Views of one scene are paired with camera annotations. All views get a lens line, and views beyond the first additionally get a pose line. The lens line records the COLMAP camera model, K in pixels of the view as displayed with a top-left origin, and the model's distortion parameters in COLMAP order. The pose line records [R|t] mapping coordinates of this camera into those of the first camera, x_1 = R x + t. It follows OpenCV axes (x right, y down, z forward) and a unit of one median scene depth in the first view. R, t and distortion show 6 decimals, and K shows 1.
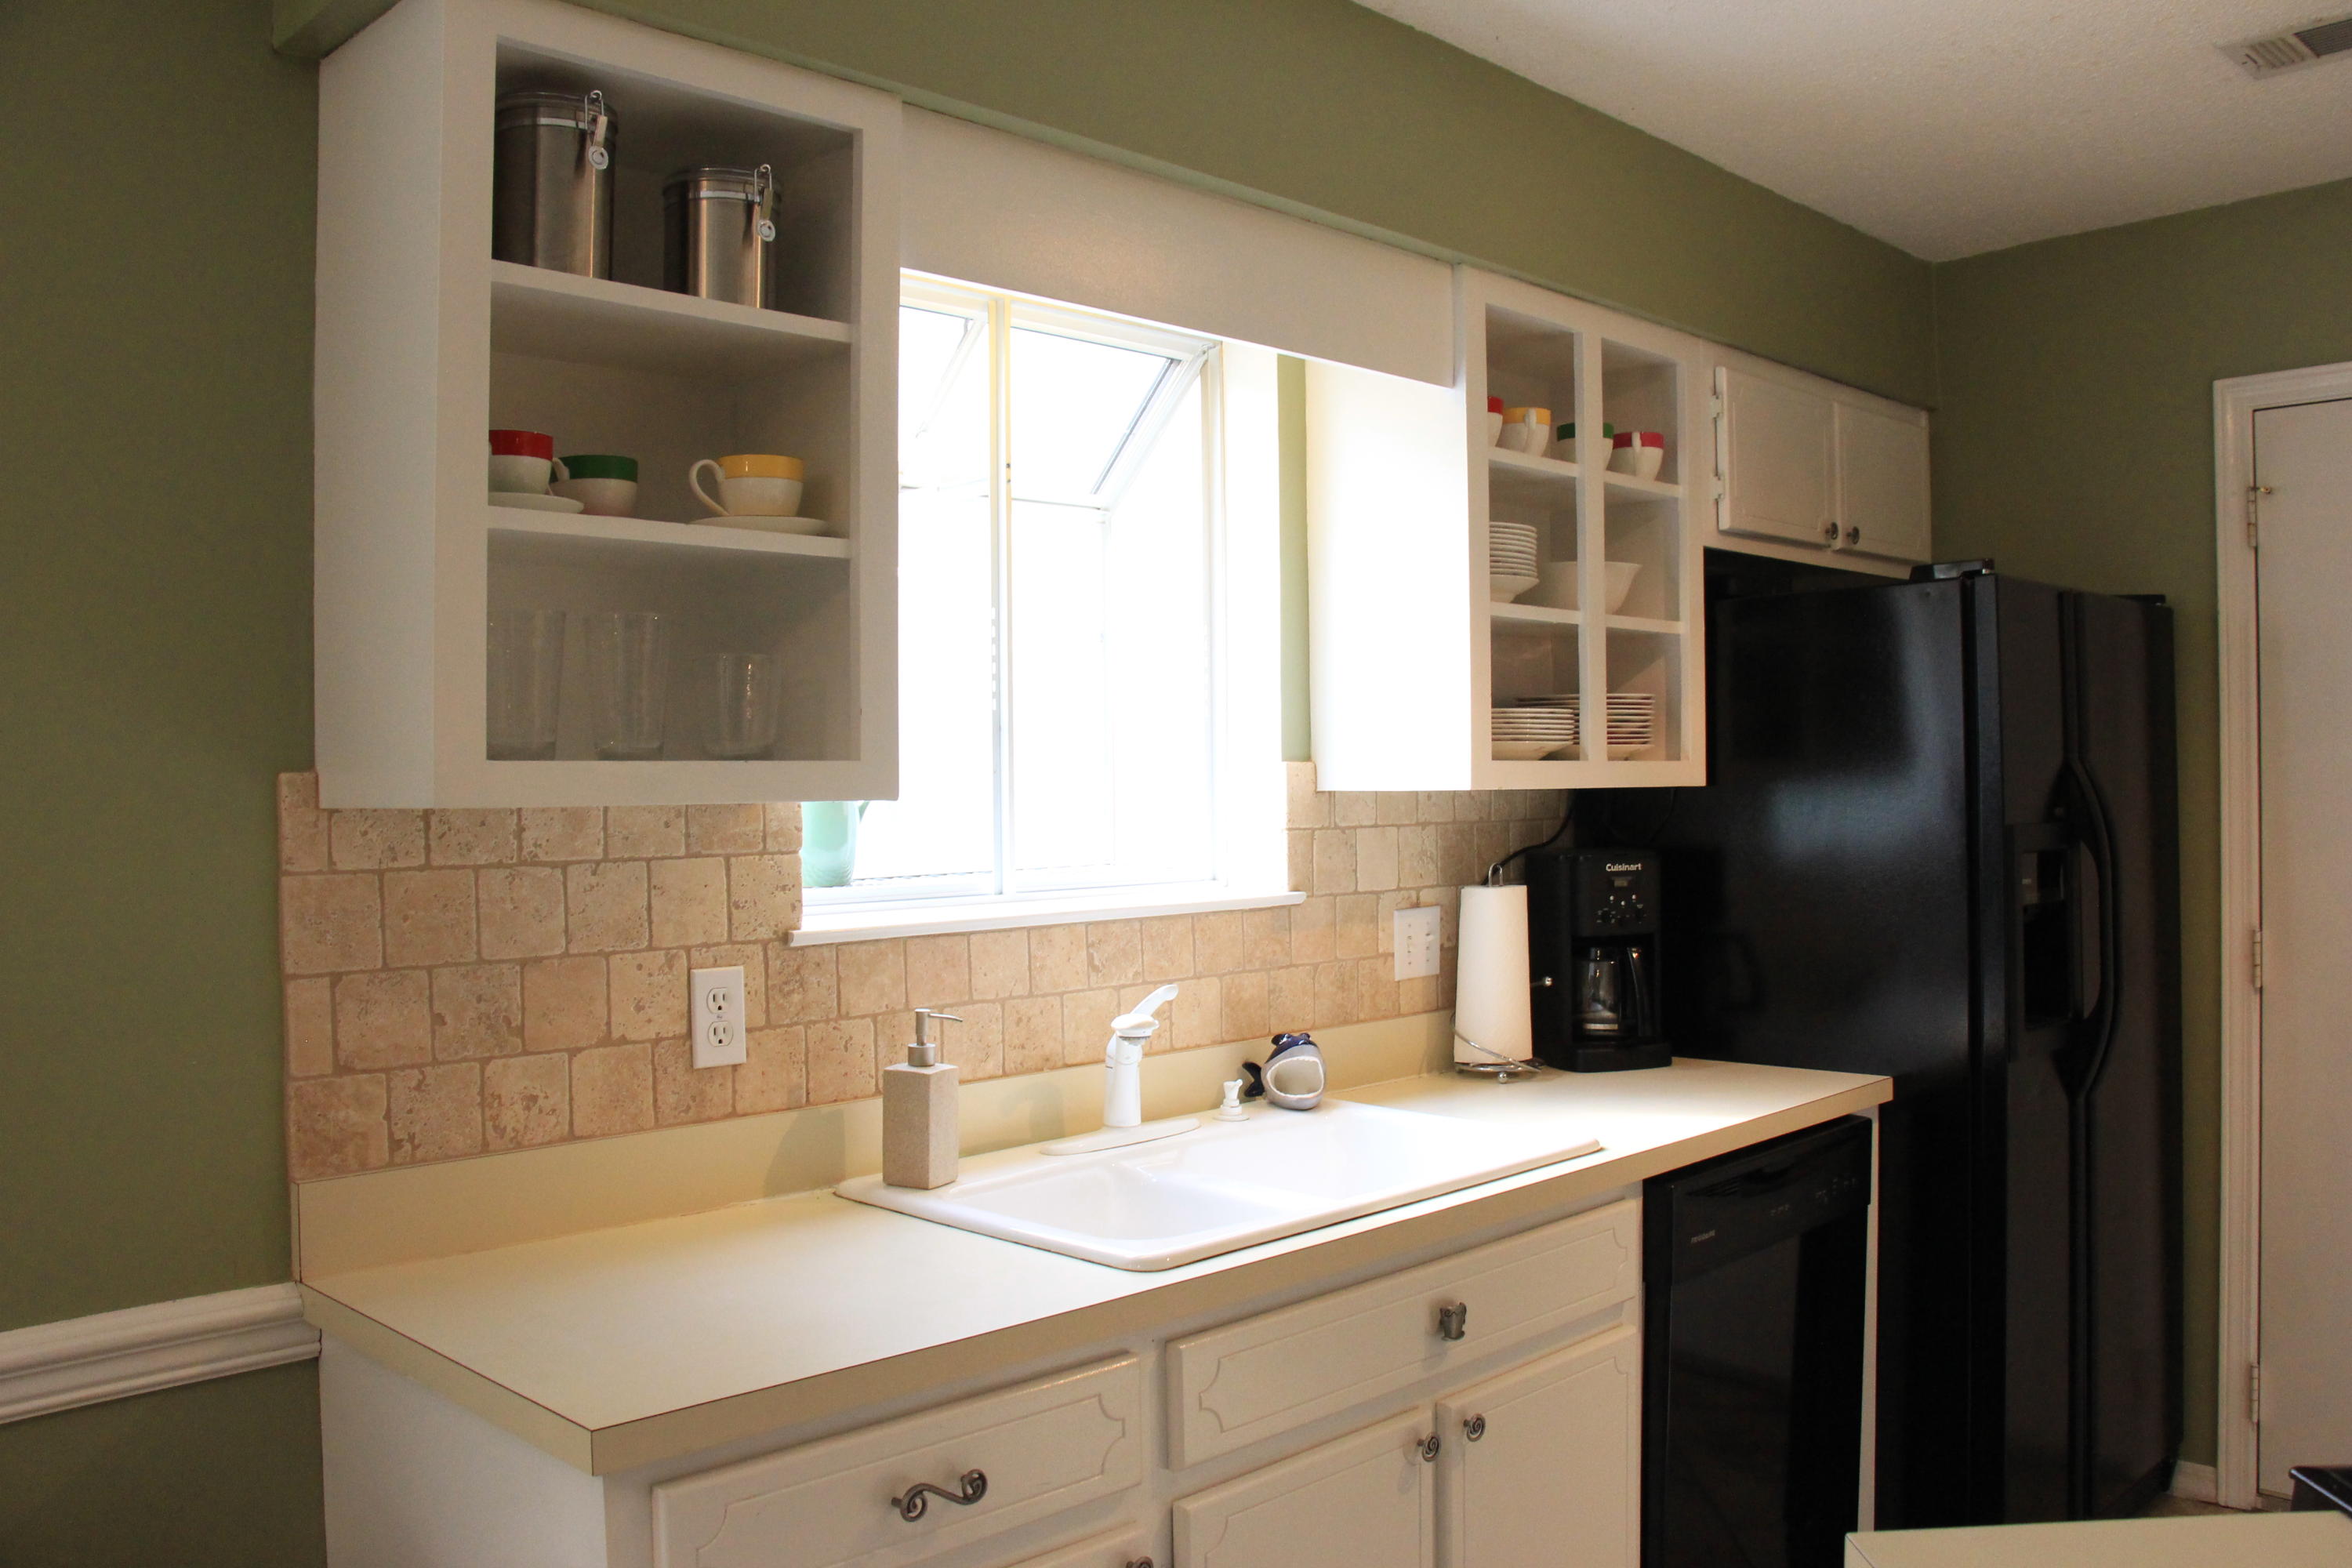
lens RADIAL K [[1919.4, 0, 1176.0], [0, 1919.4, 784.0], [0, 0, 1]] dist [-0.187410, 0.163685]
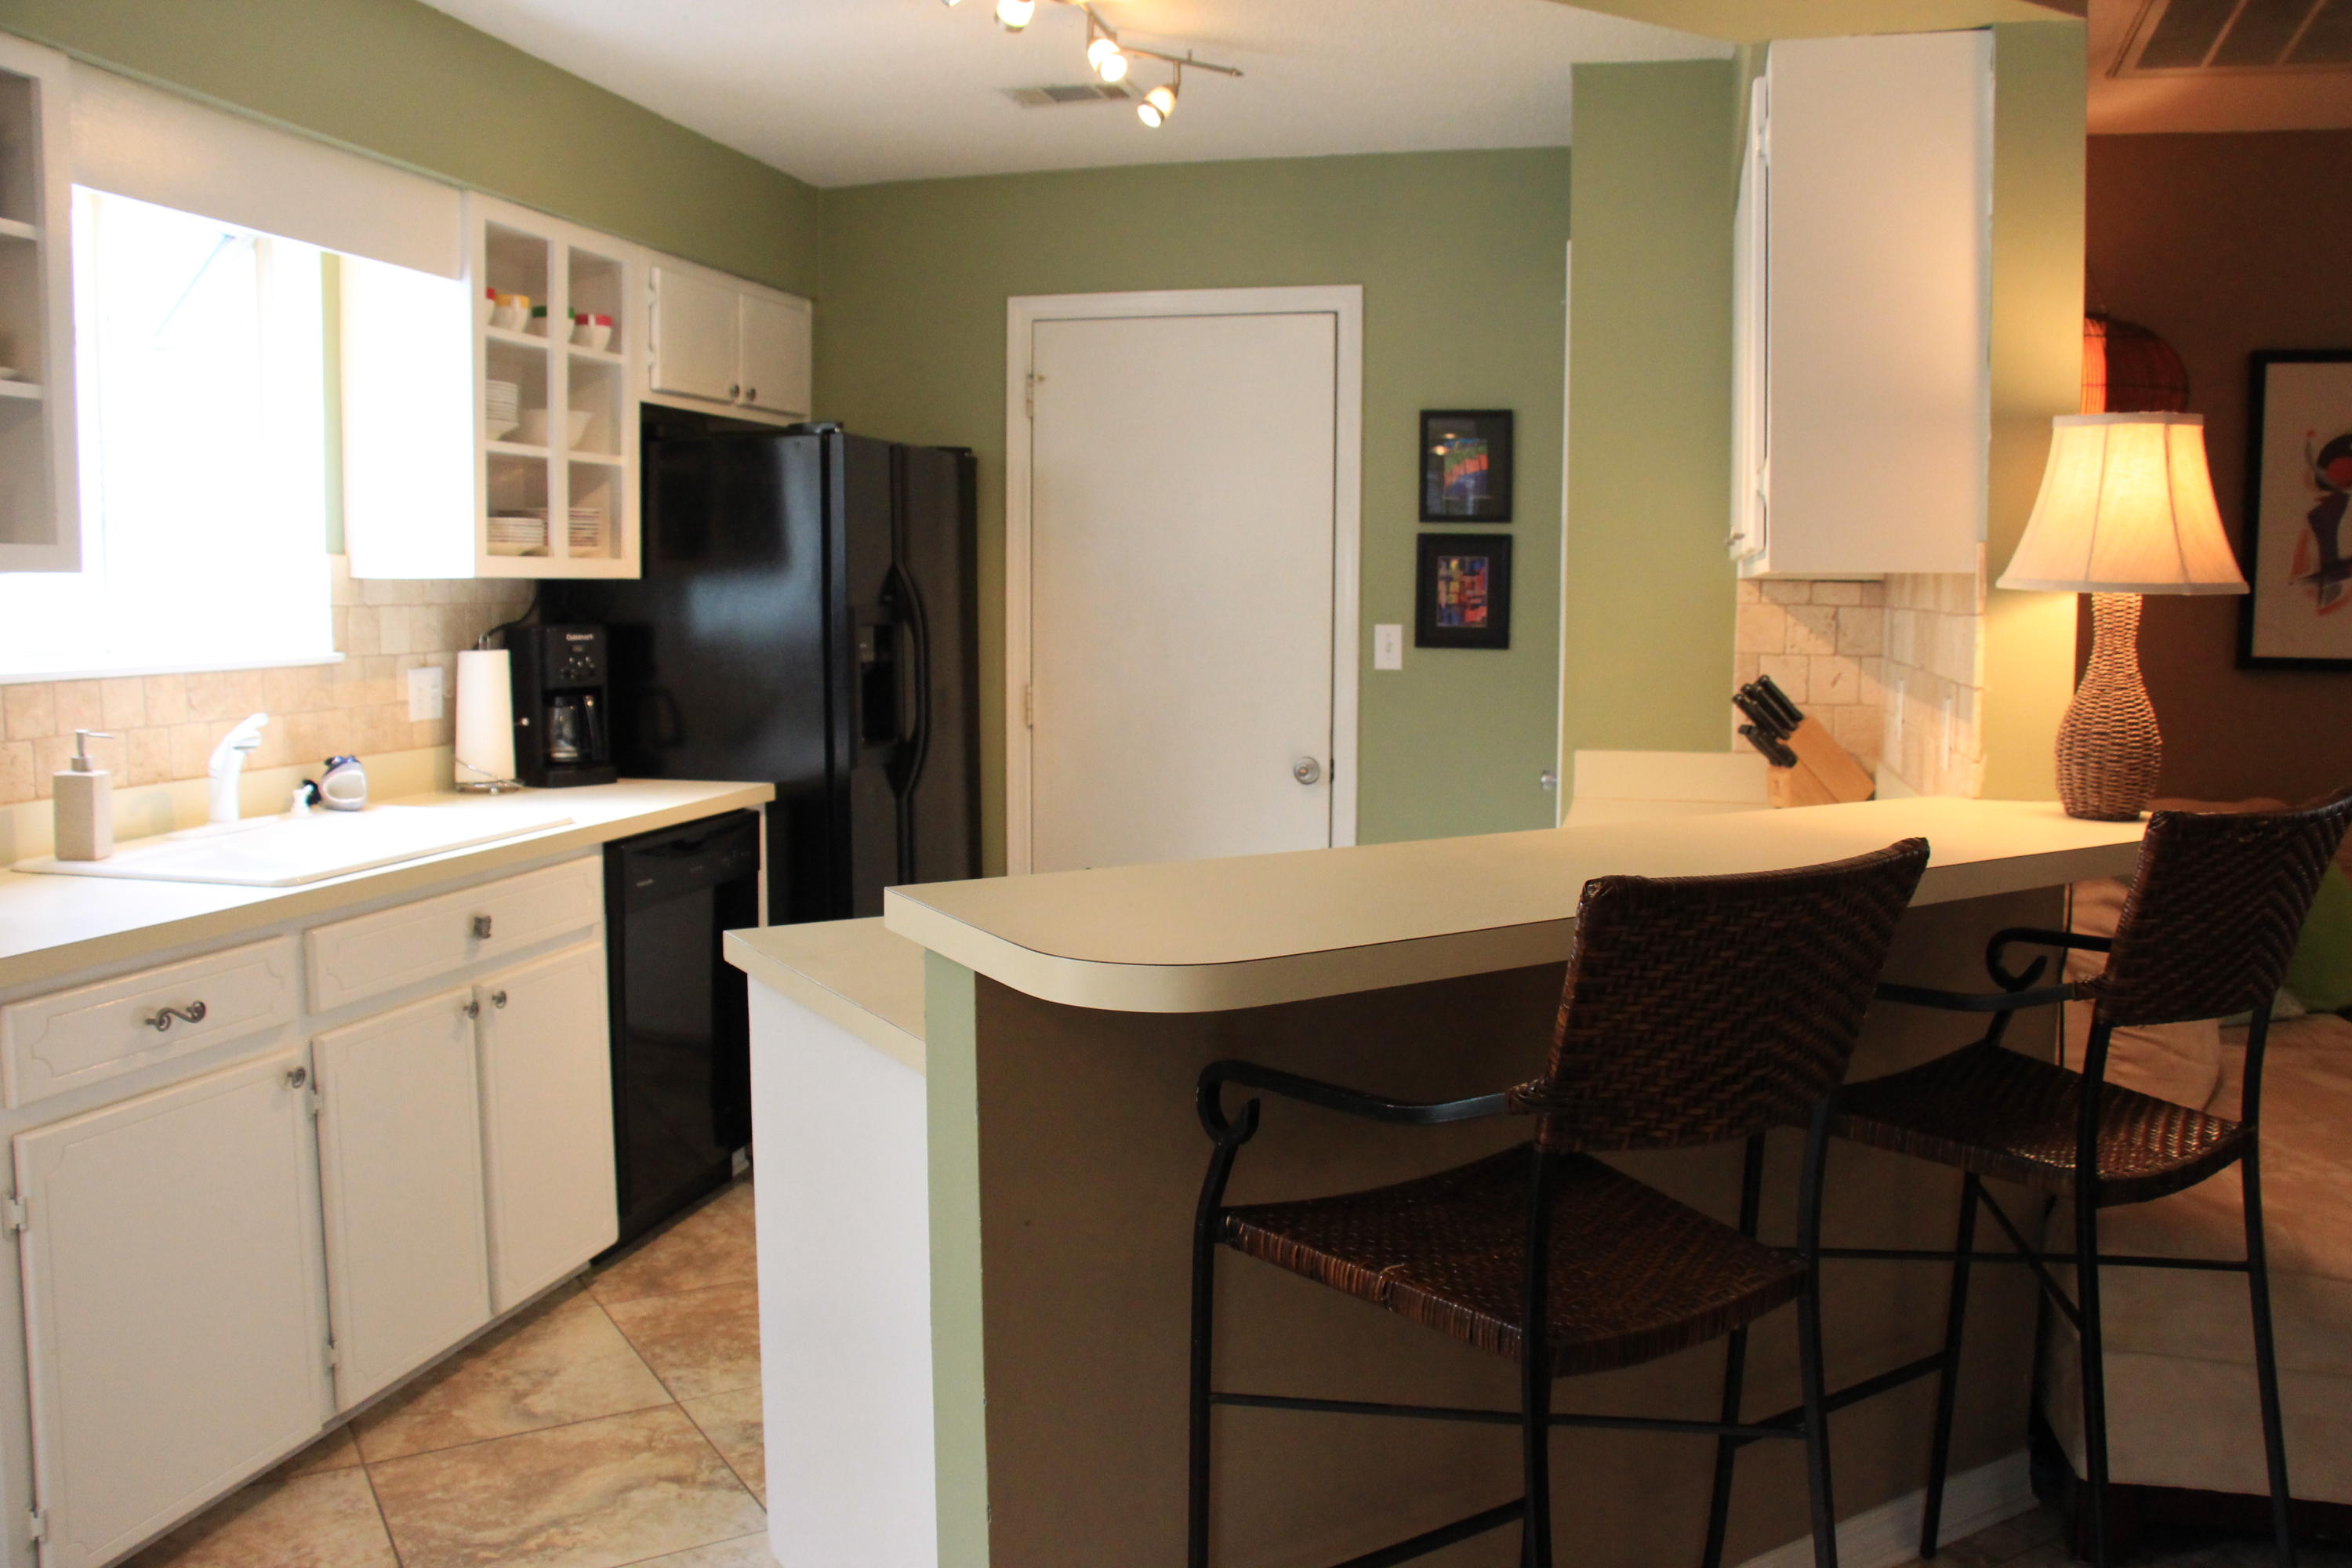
lens RADIAL K [[1919.4, 0, 1176.0], [0, 1919.4, 784.0], [0, 0, 1]] dist [-0.187410, 0.163685]
pose [[0.852051, -0.035988, 0.522220, -0.113504], [-0.015515, 0.995459, 0.093914, 0.015960], [-0.523229, -0.088122, 0.847624, -0.390603]]
